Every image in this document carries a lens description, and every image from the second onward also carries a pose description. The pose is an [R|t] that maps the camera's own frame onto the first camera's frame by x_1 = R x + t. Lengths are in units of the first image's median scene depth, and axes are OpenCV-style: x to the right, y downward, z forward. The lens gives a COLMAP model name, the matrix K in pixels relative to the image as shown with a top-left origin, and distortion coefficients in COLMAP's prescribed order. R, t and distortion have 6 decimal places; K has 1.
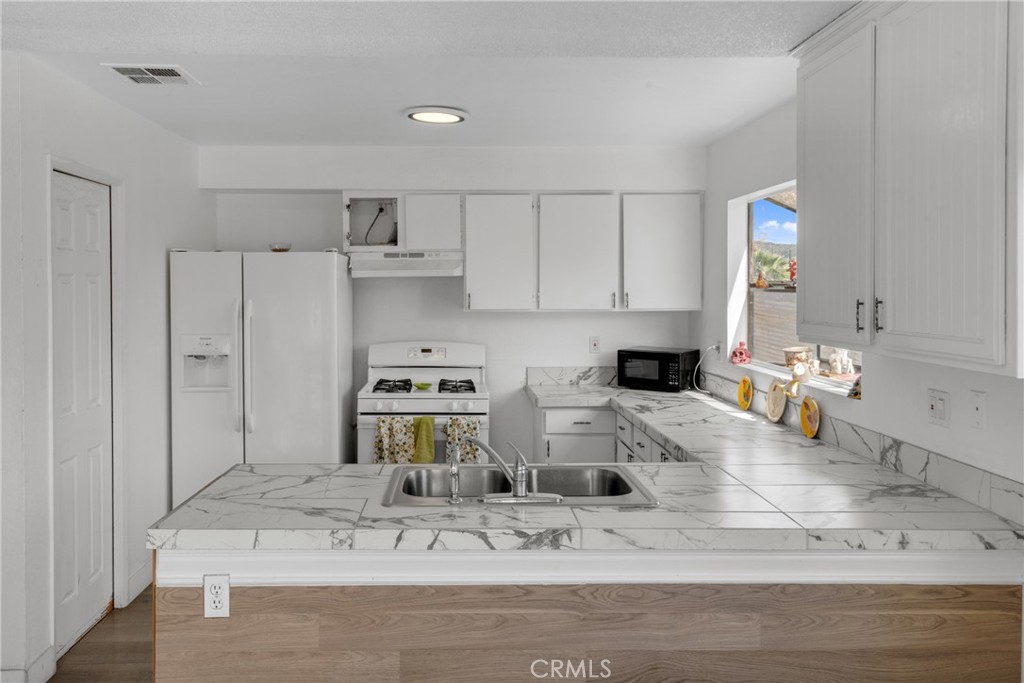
lens RADIAL K [[807.1, 0, 511.0], [0, 807.1, 339.6], [0, 0, 1]] dist [0.003308, -0.007841]
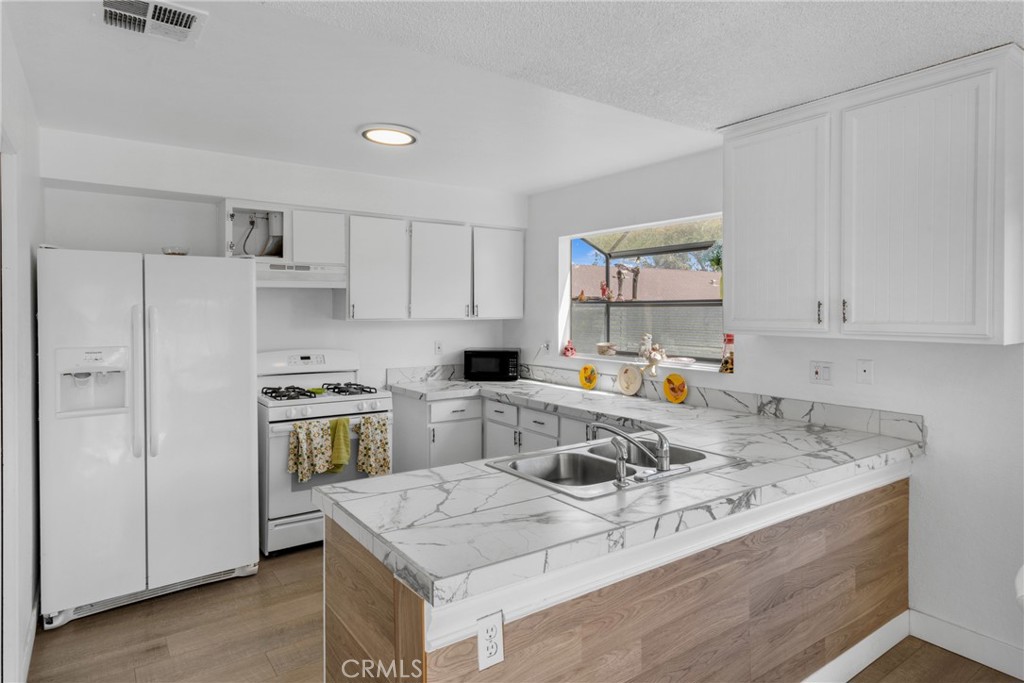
lens RADIAL K [[575.5, 0, 511.9], [0, 575.5, 340.0], [0, 0, 1]] dist [0.003236, -0.001266]
pose [[0.831304, -0.025814, 0.555219, -0.338030], [0.034662, 0.999384, -0.005434, 0.004072], [-0.554736, 0.023762, 0.831687, 0.241635]]
